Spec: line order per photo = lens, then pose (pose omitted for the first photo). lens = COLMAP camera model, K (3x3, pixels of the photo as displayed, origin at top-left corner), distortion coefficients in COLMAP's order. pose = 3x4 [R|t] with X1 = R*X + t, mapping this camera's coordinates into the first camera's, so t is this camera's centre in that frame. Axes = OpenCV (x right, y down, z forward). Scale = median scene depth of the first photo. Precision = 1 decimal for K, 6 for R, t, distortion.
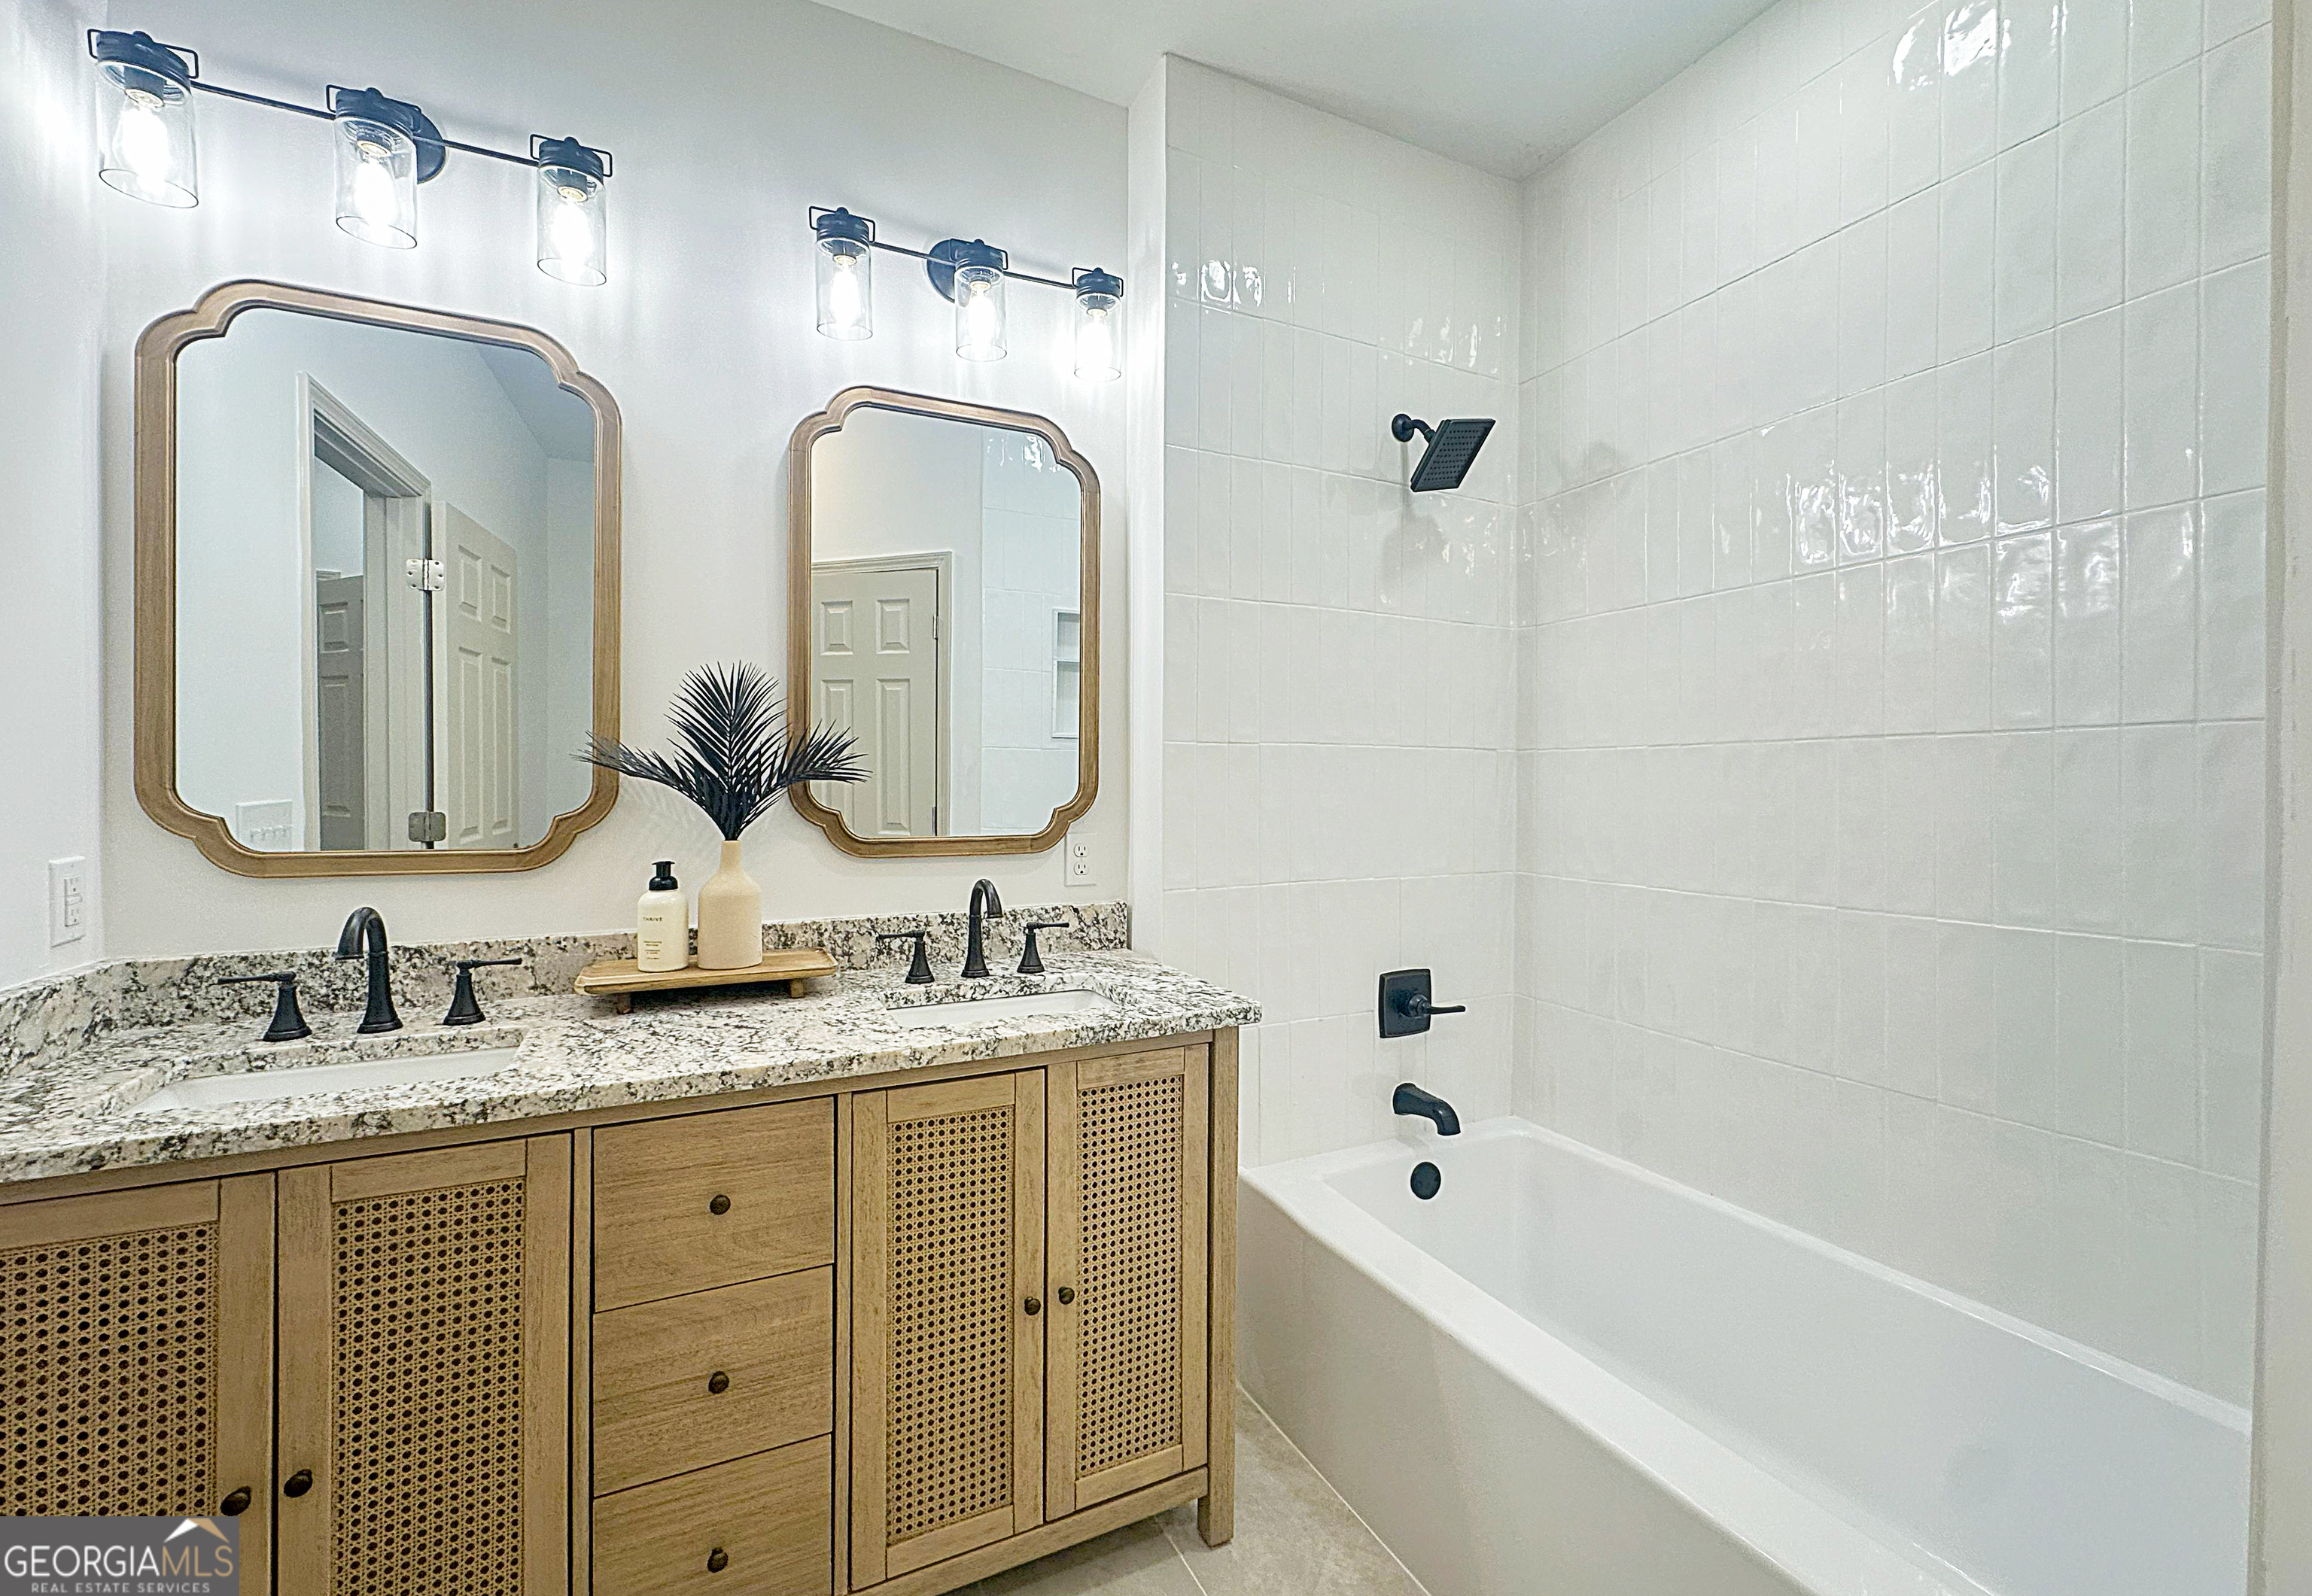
lens RADIAL K [[912.8, 0, 1156.0], [0, 912.8, 798.0], [0, 0, 1]] dist [-0.001550, 0.000087]
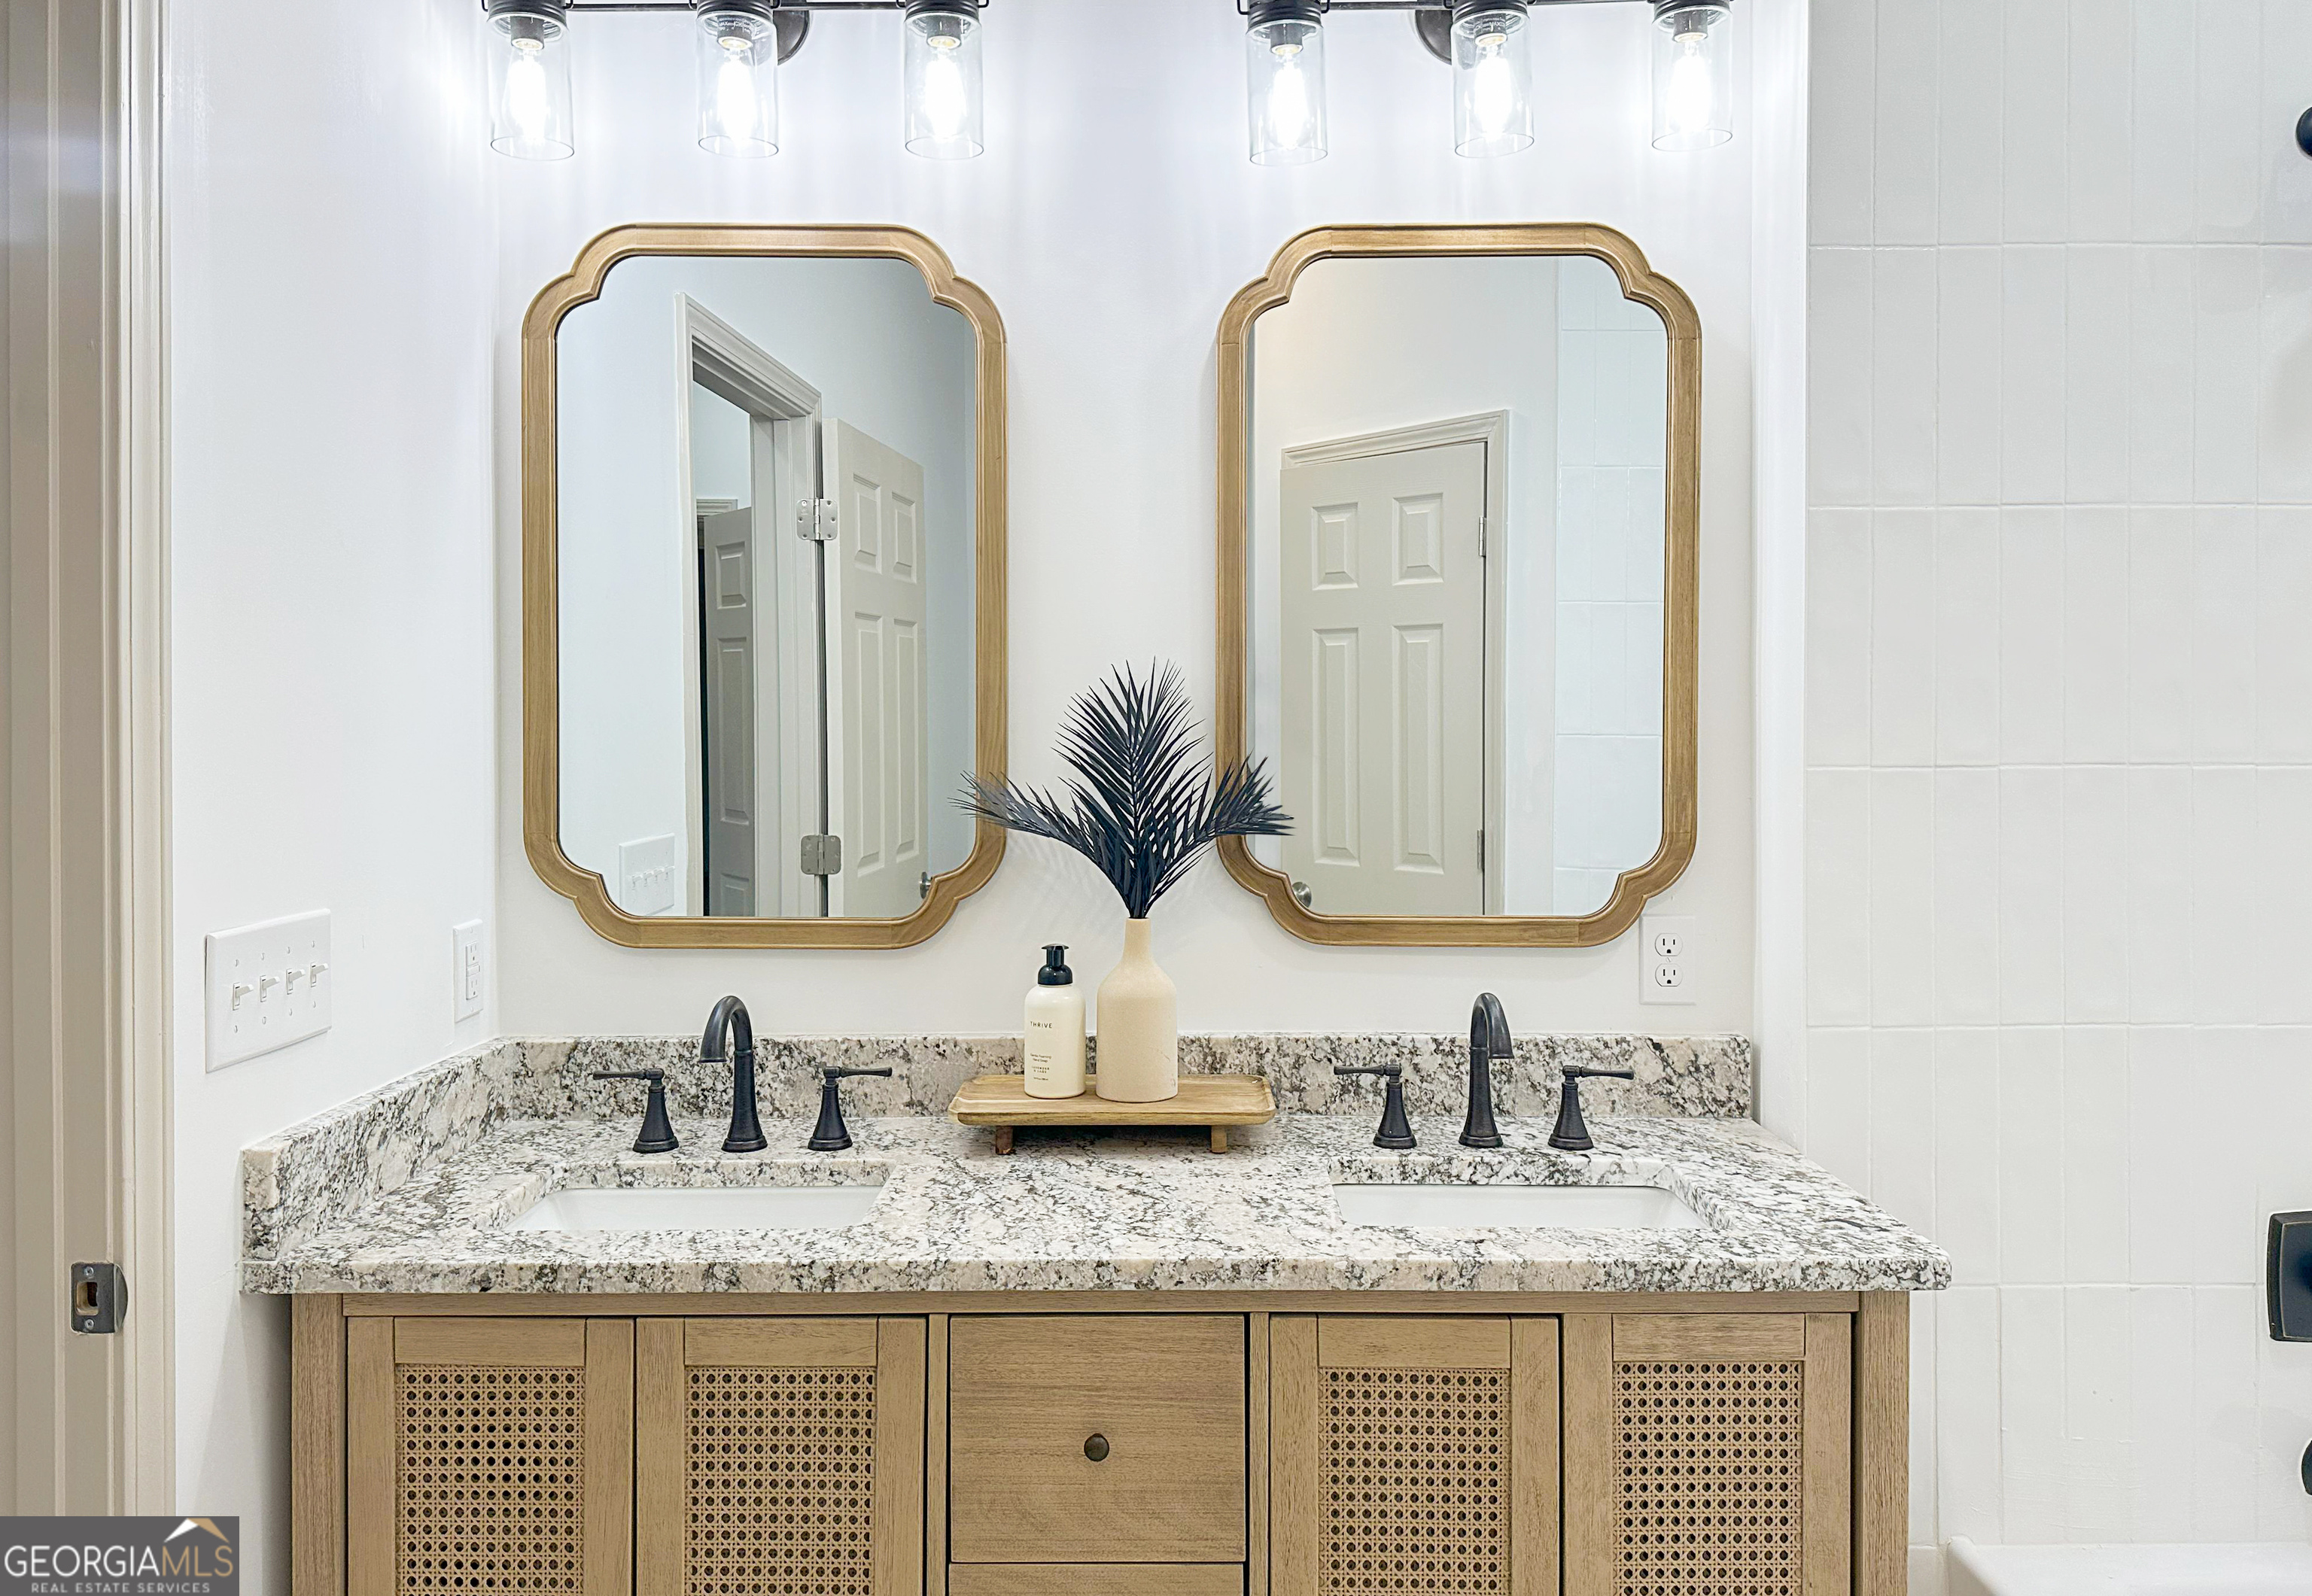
lens RADIAL K [[1553.3, 0, 1194.7], [0, 1553.3, 773.9], [0, 0, 1]] dist [0.167149, -0.319902]
pose [[0.899789, -0.007948, -0.436253, 0.111087], [0.005832, 0.999964, -0.006191, -0.061810], [0.436286, 0.003027, 0.899803, -0.077319]]
